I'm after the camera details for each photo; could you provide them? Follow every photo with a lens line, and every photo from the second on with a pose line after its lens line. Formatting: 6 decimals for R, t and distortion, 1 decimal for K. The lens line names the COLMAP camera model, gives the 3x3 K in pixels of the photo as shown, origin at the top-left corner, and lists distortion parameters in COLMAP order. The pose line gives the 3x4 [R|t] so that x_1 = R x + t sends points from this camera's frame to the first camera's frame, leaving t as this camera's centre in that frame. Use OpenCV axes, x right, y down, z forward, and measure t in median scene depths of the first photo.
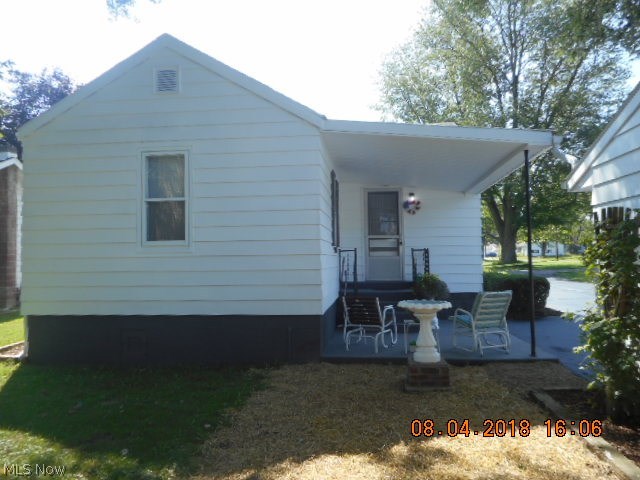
lens RADIAL K [[475.1, 0, 320.0], [0, 475.1, 240.0], [0, 0, 1]] dist [0.011582, 0.001132]
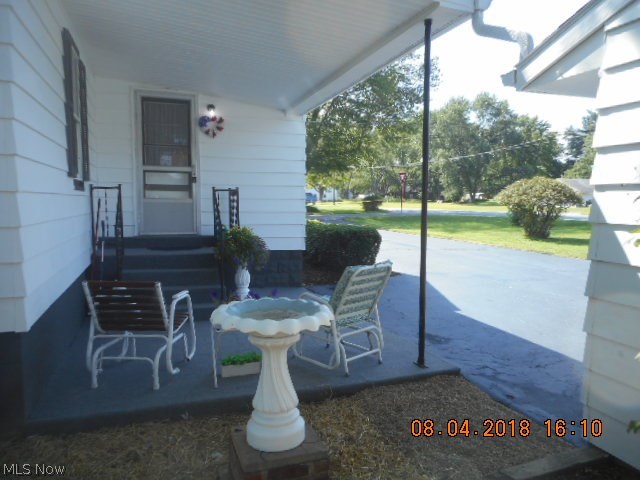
lens RADIAL K [[475.1, 0, 320.0], [0, 475.1, 240.0], [0, 0, 1]] dist [0.011582, 0.001132]
pose [[0.900626, -0.016534, 0.434281, 0.040079], [-0.036394, 0.992897, 0.113276, 0.010299], [-0.433069, -0.117825, 0.893627, 0.339933]]
